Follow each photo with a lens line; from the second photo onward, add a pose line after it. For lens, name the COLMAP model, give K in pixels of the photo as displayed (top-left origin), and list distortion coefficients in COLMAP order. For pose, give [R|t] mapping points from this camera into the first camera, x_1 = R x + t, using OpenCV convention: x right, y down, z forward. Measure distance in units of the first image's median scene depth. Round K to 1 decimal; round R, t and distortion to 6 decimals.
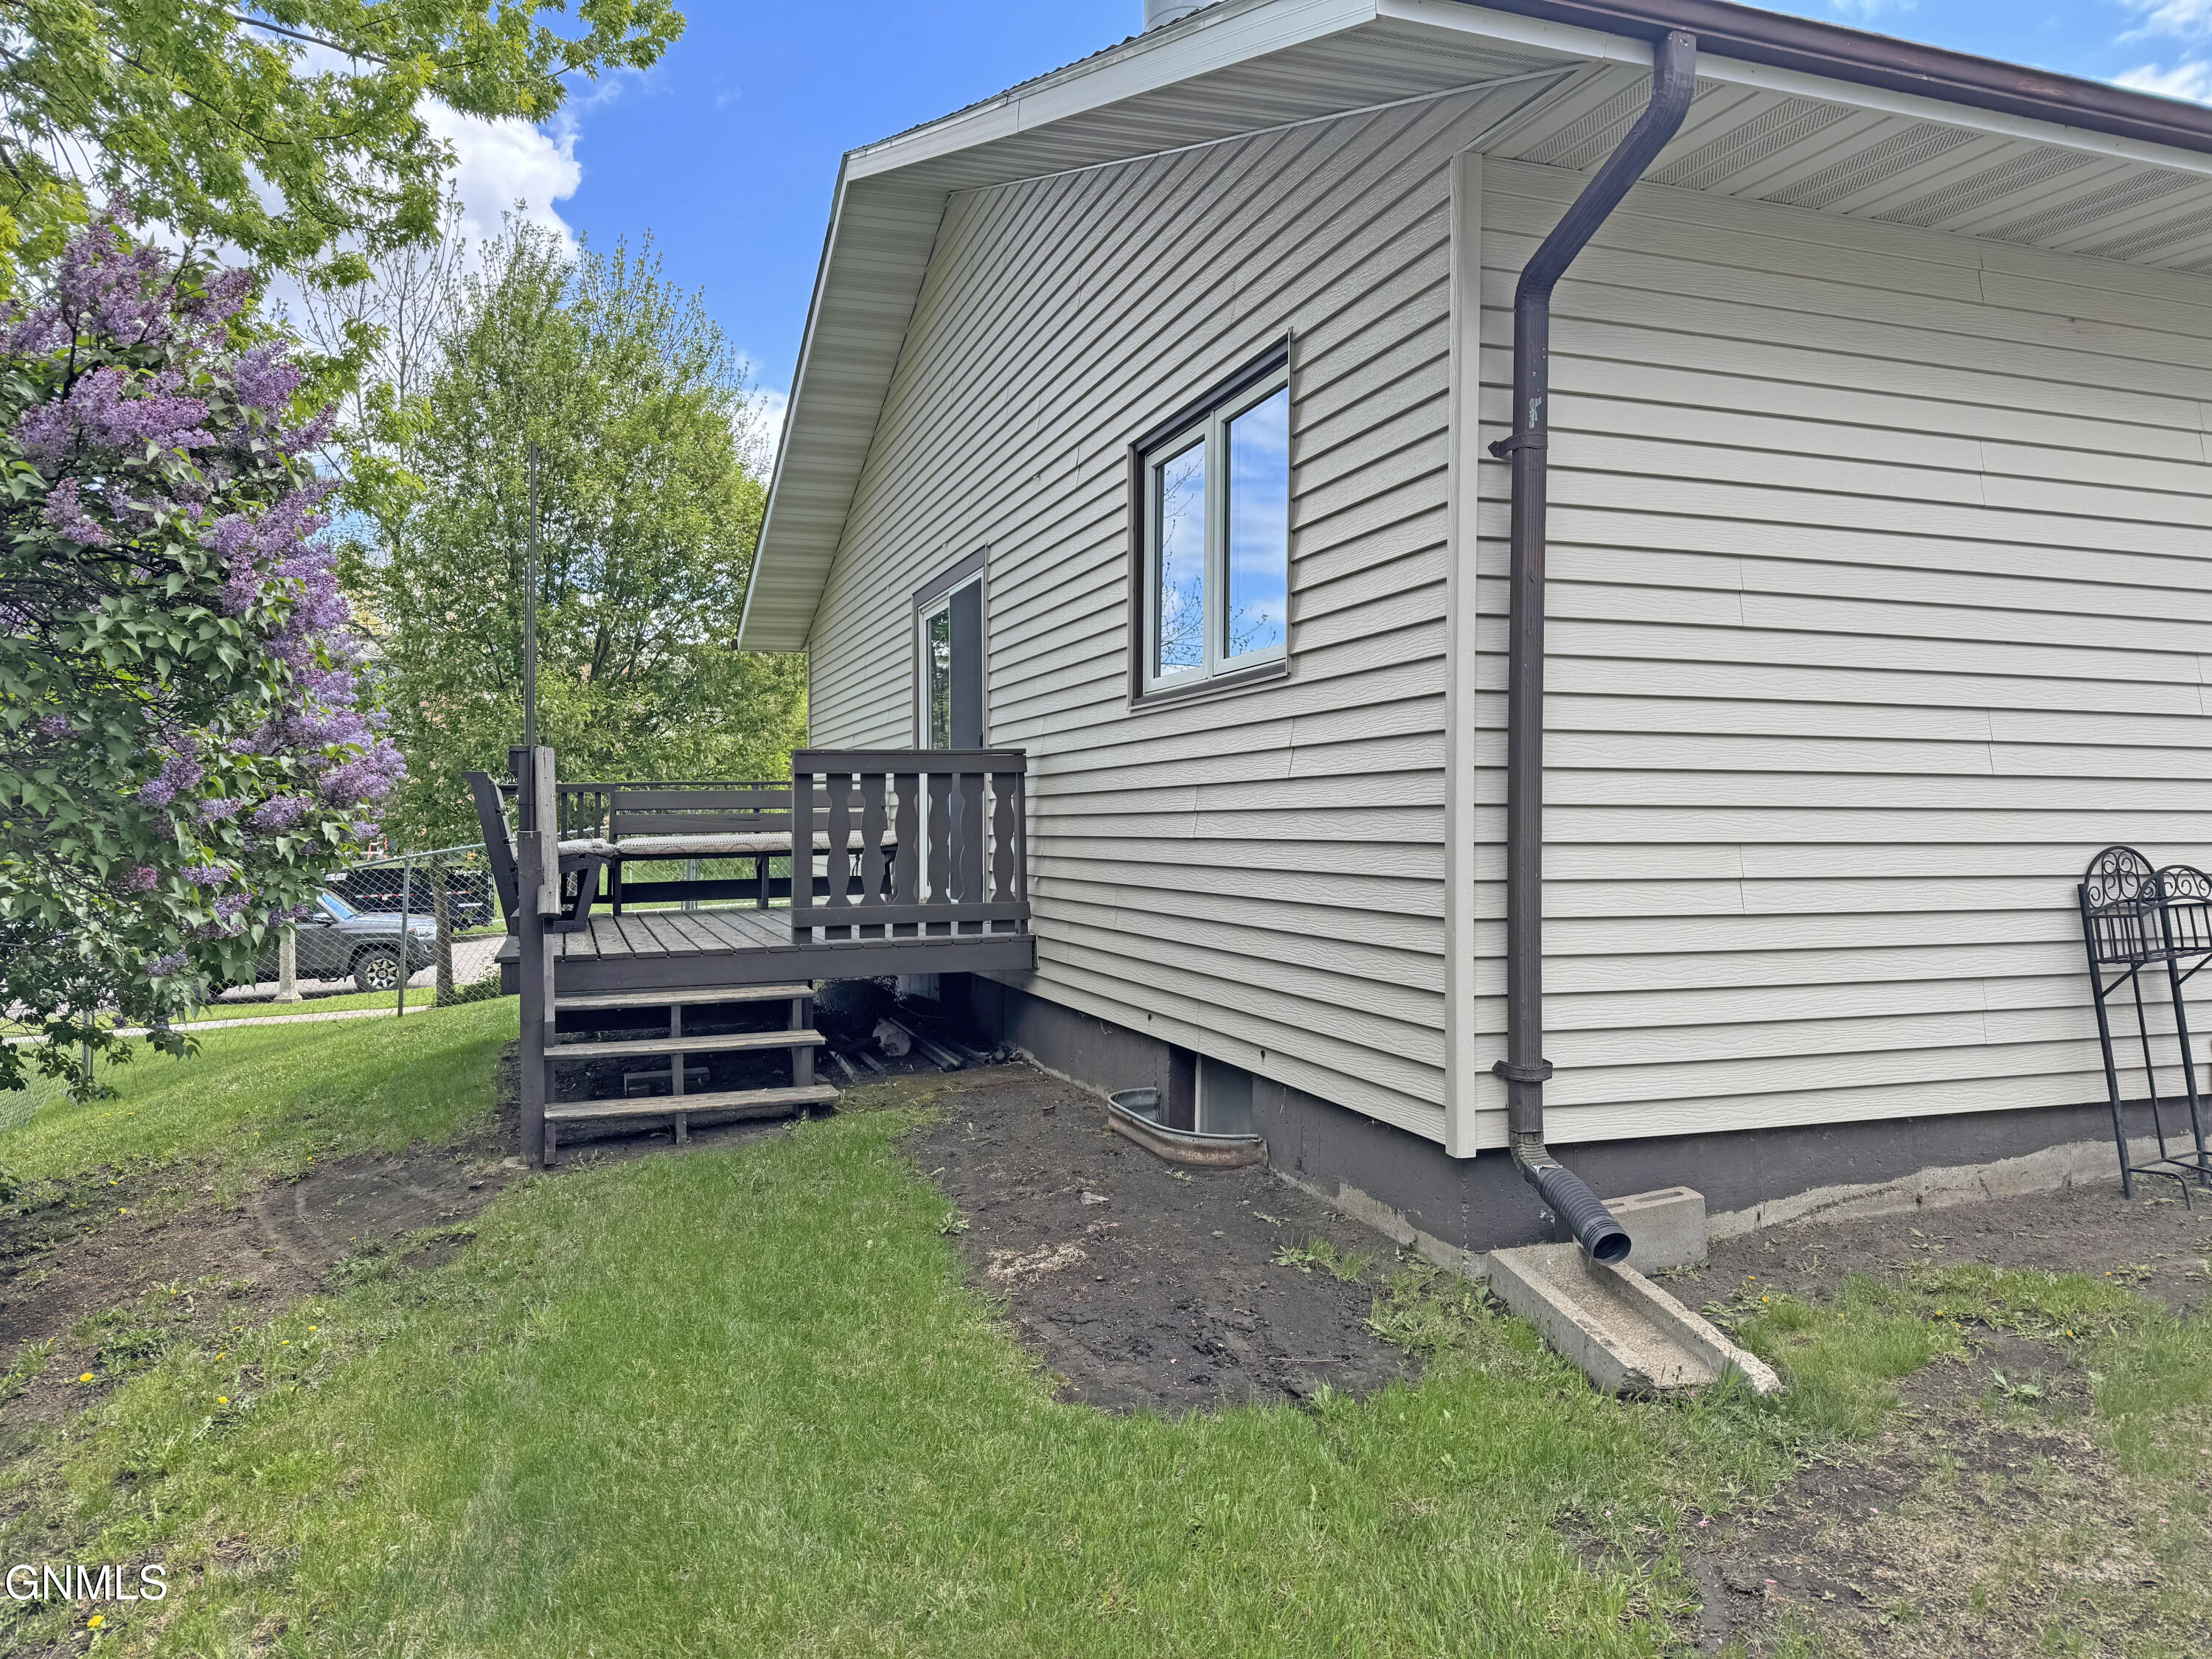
lens RADIAL K [[1522.3, 0, 1106.0], [0, 1522.3, 829.5], [0, 0, 1]] dist [0.106023, -0.150868]
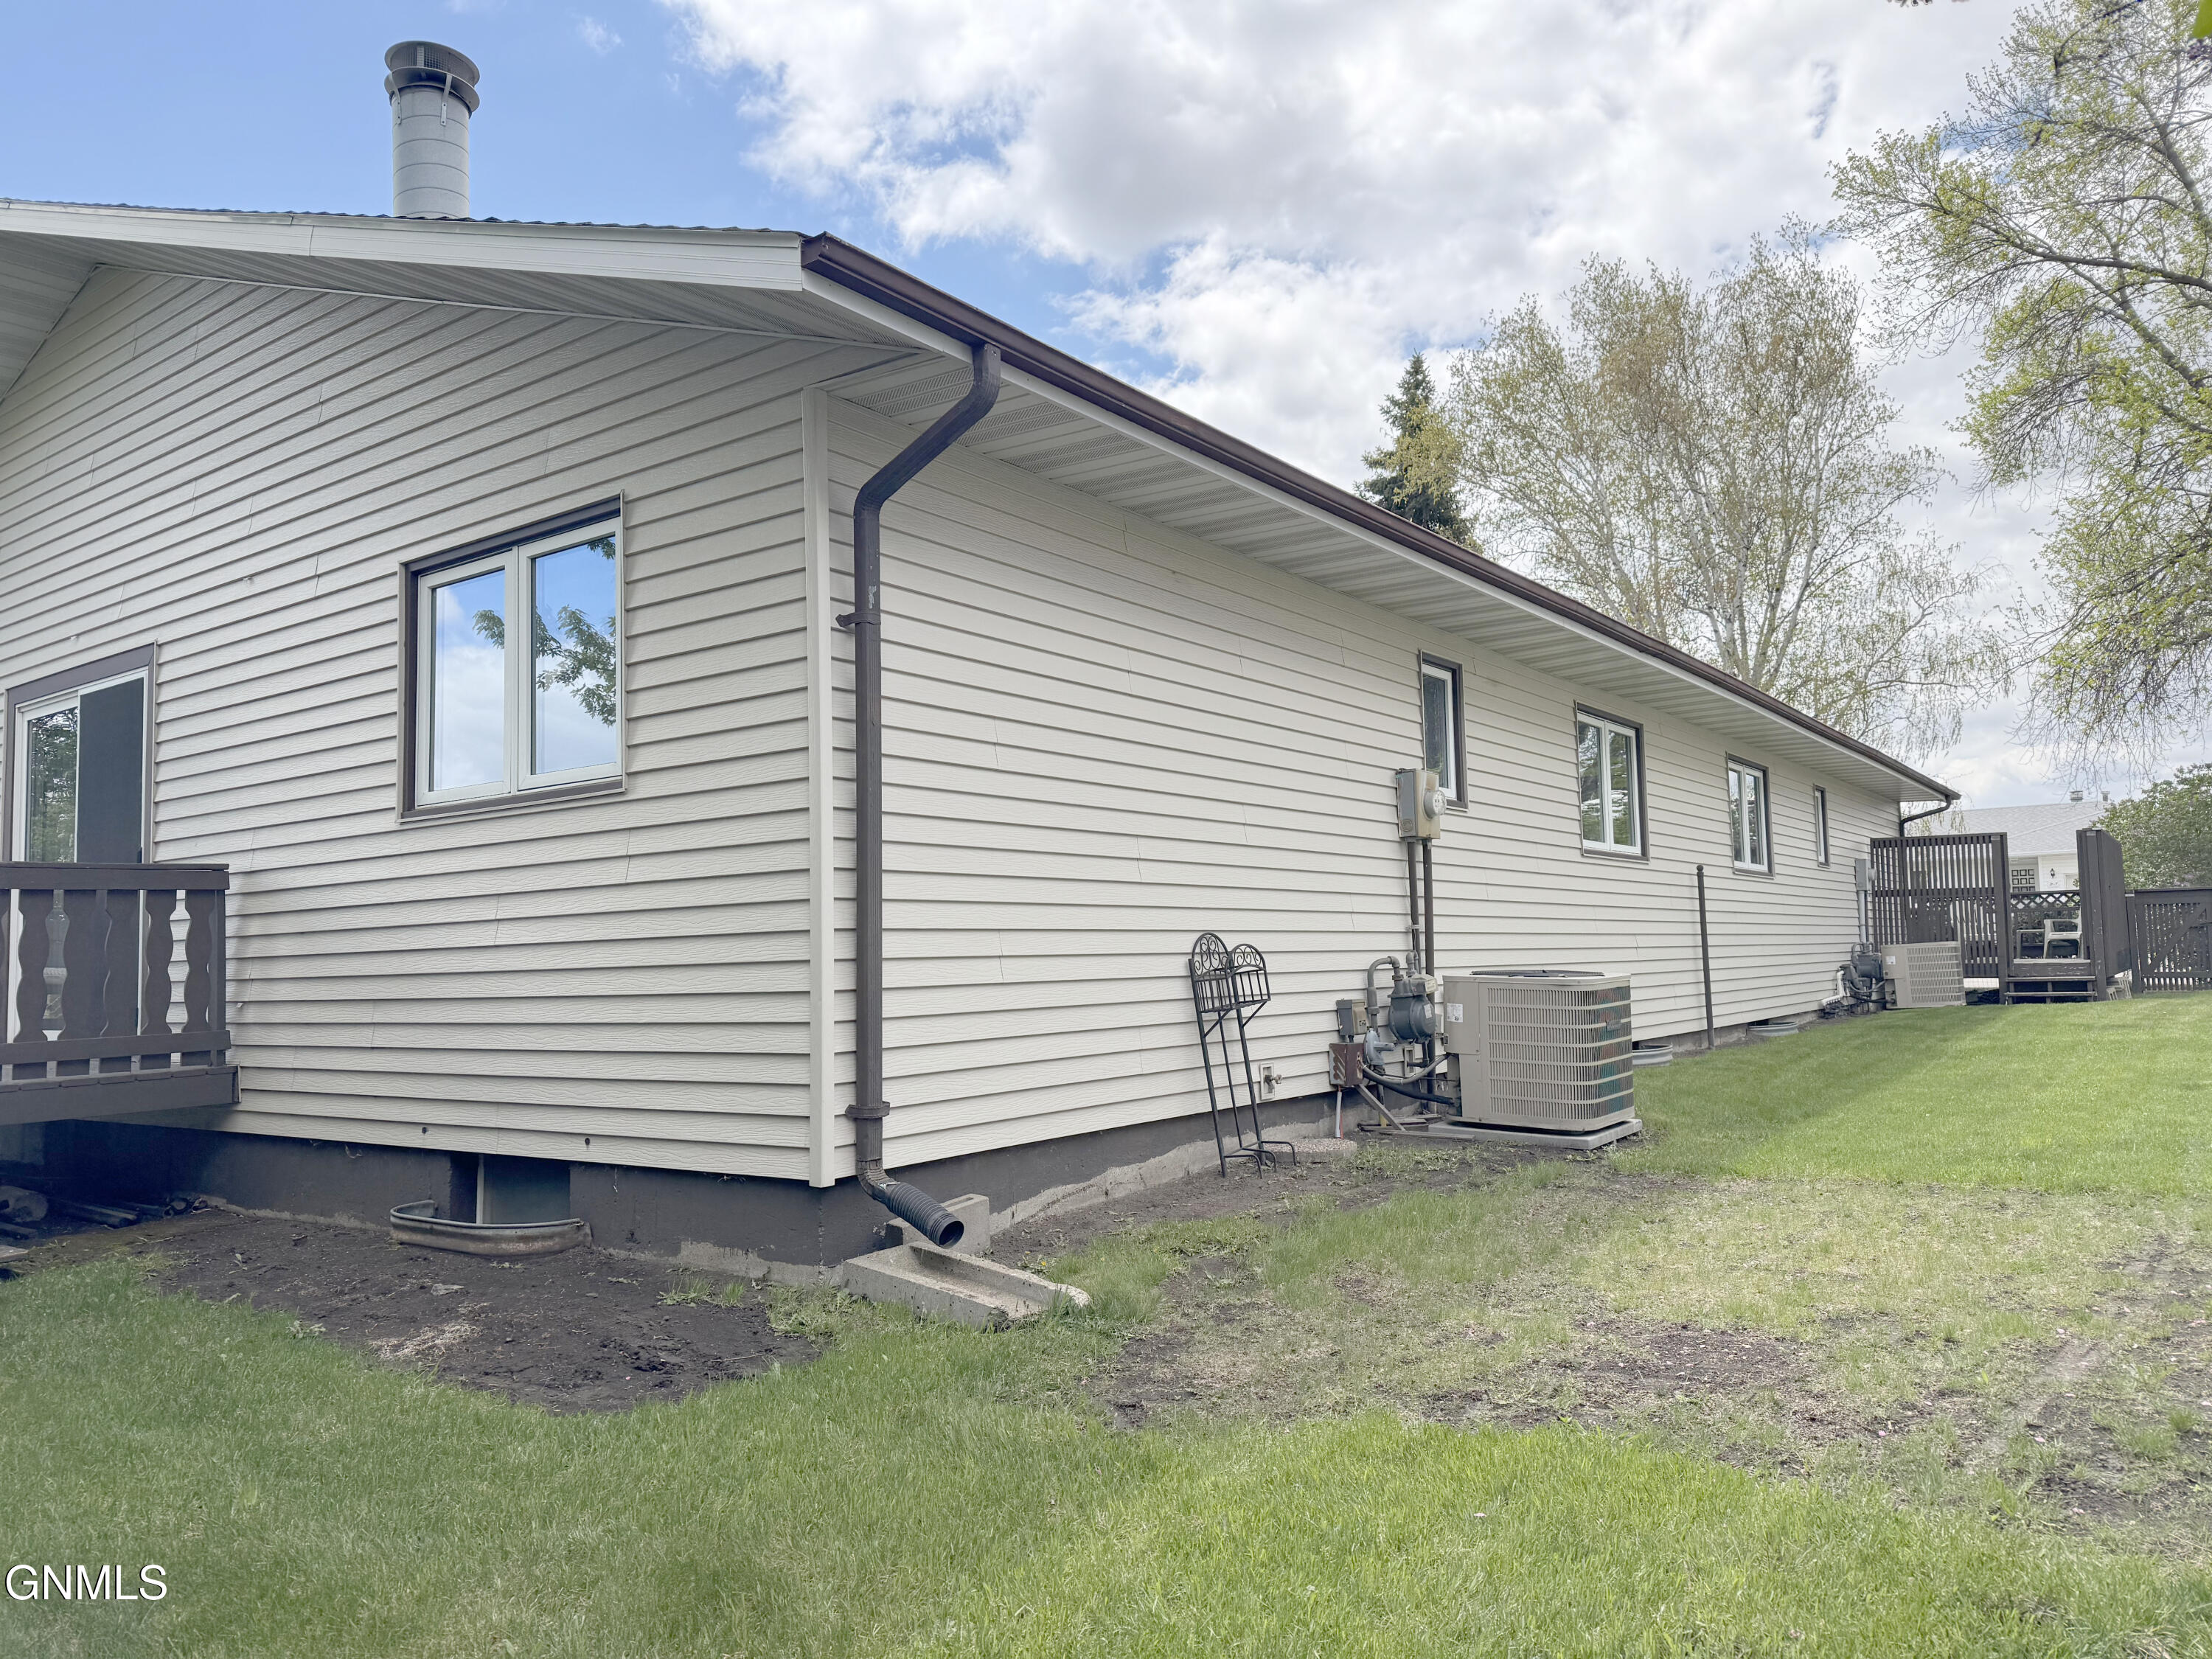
lens RADIAL K [[1531.4, 0, 1111.1], [0, 1531.4, 834.2], [0, 0, 1]] dist [0.079988, -0.092712]
pose [[0.822864, 0.024898, 0.567692, -0.244865], [0.026607, 0.996256, -0.082260, 0.034923], [-0.567614, 0.082794, 0.819121, -0.136741]]
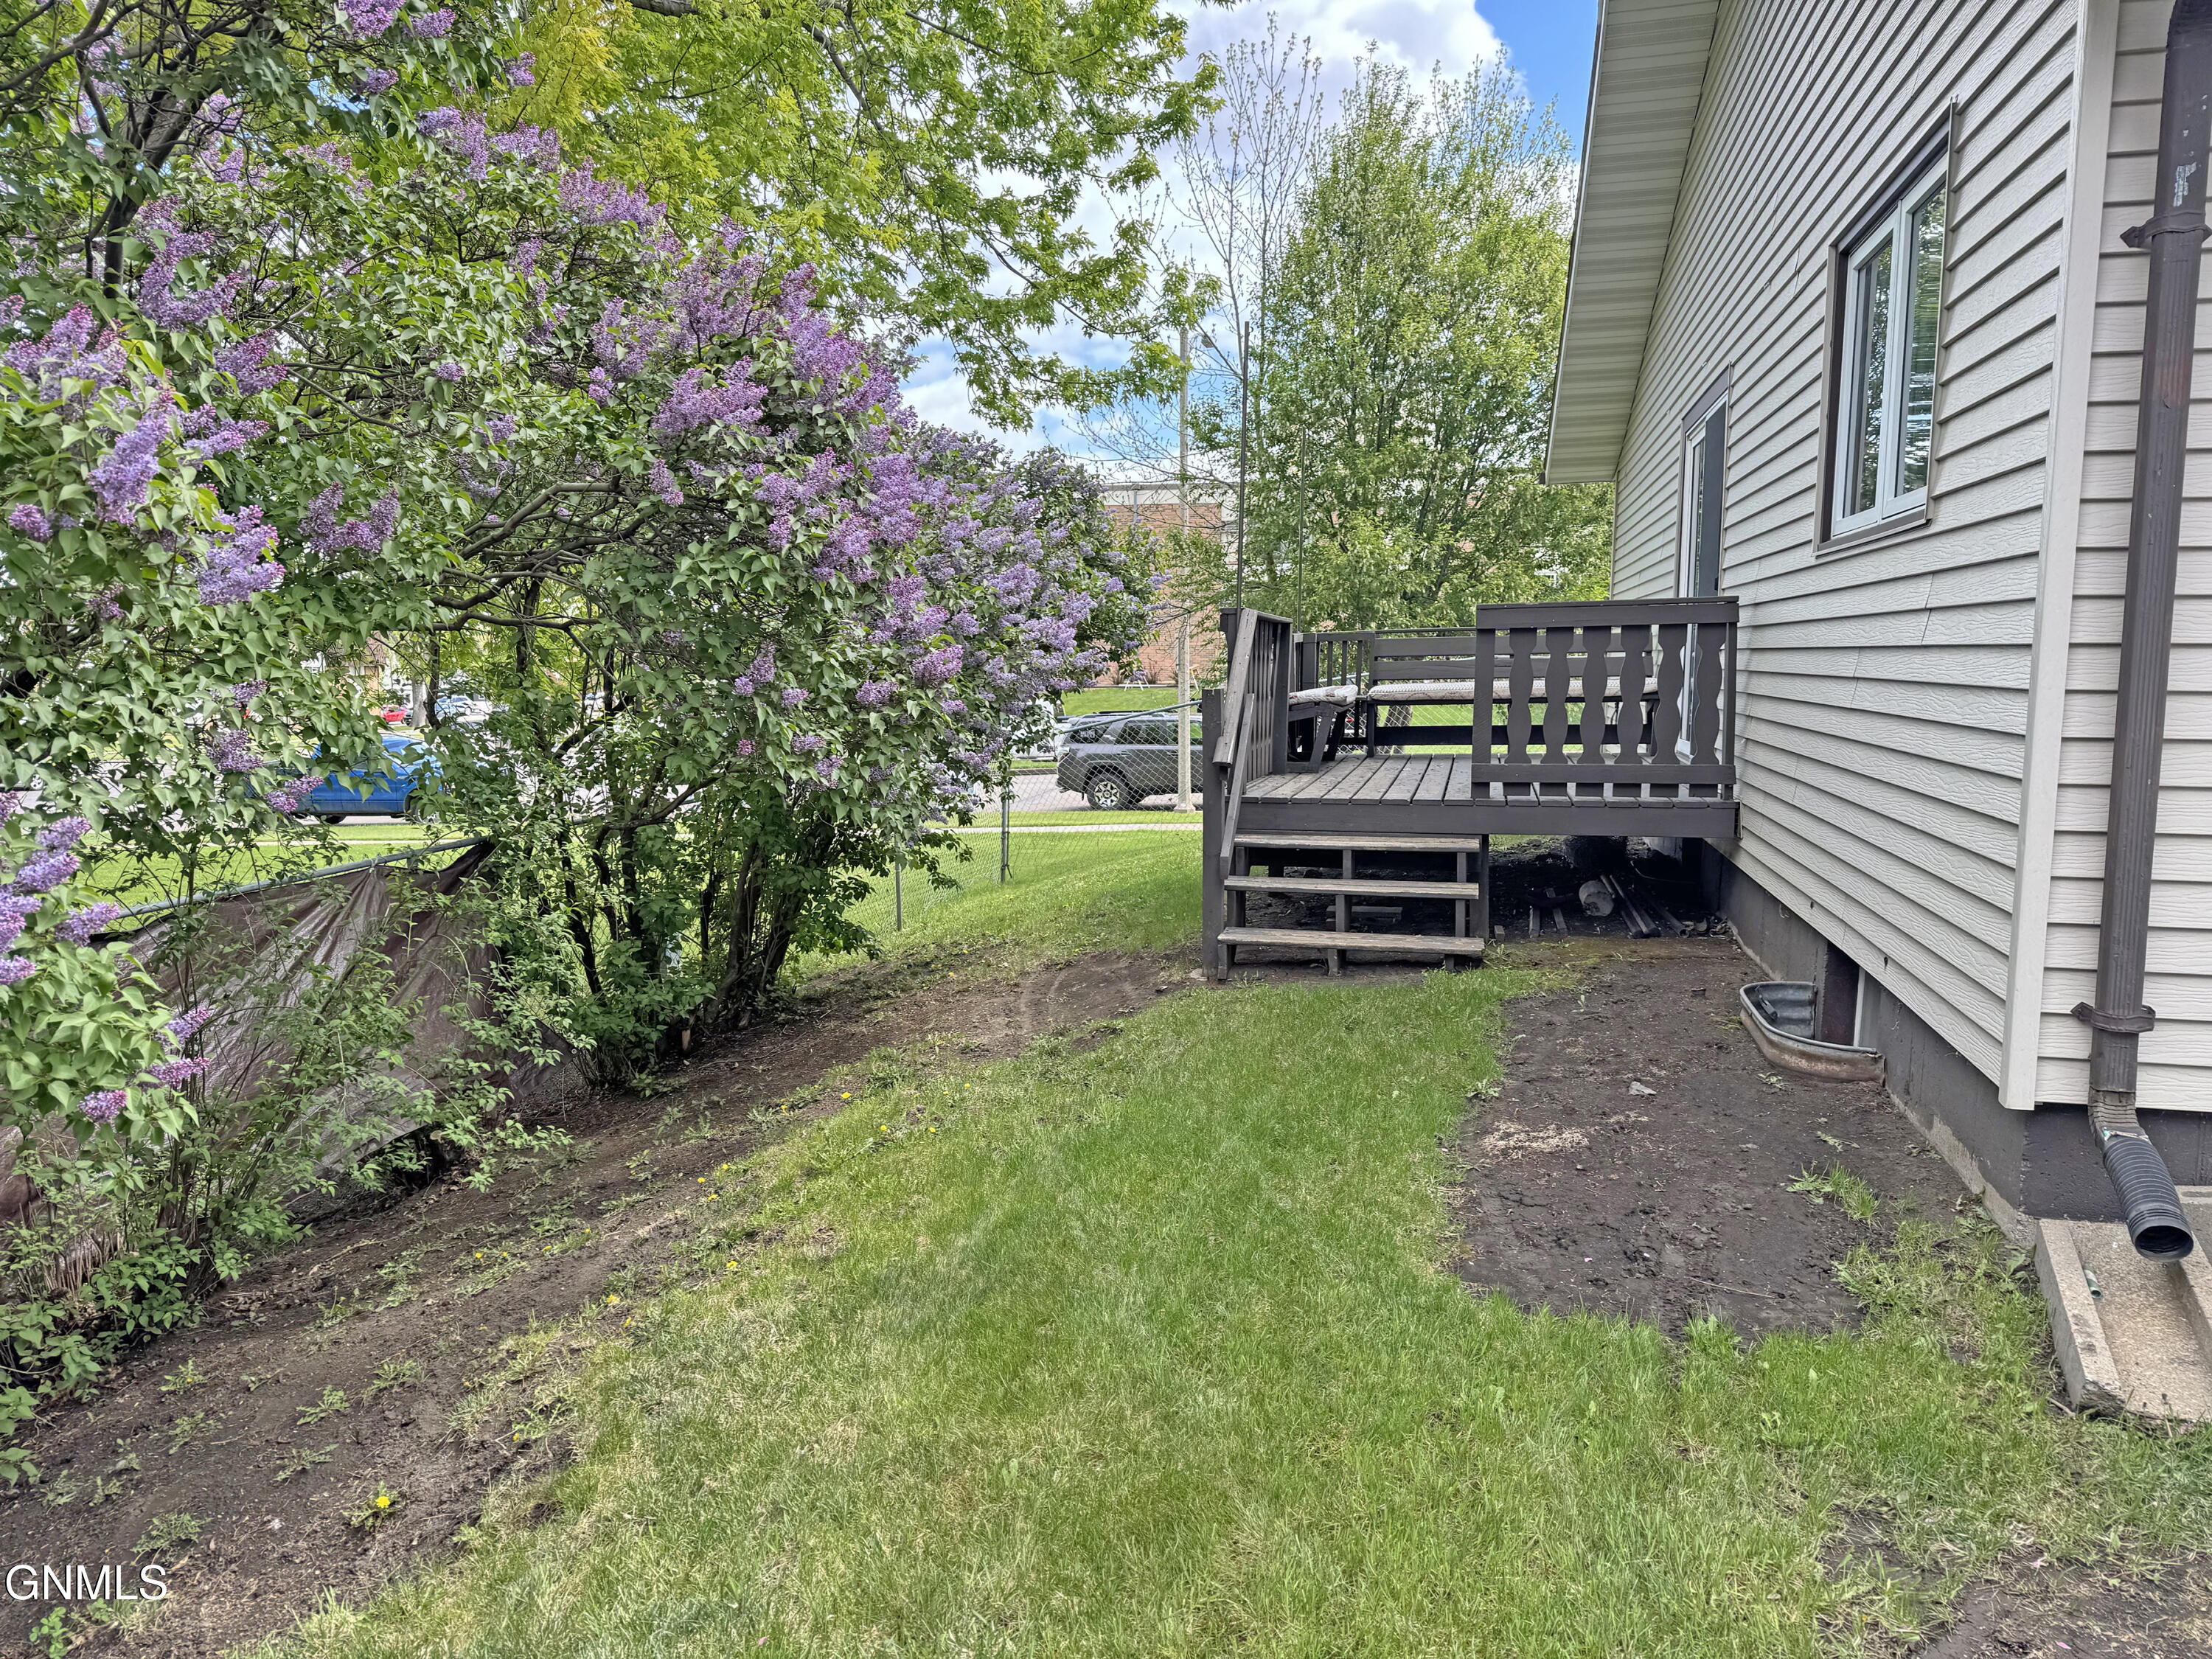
lens RADIAL K [[1531.4, 0, 1111.1], [0, 1531.4, 834.2], [0, 0, 1]] dist [0.079988, -0.092712]
pose [[0.840584, 0.065574, -0.537698, 0.227343], [-0.003149, 0.993221, 0.116202, -0.030133], [0.541673, -0.095984, 0.835091, 0.022561]]
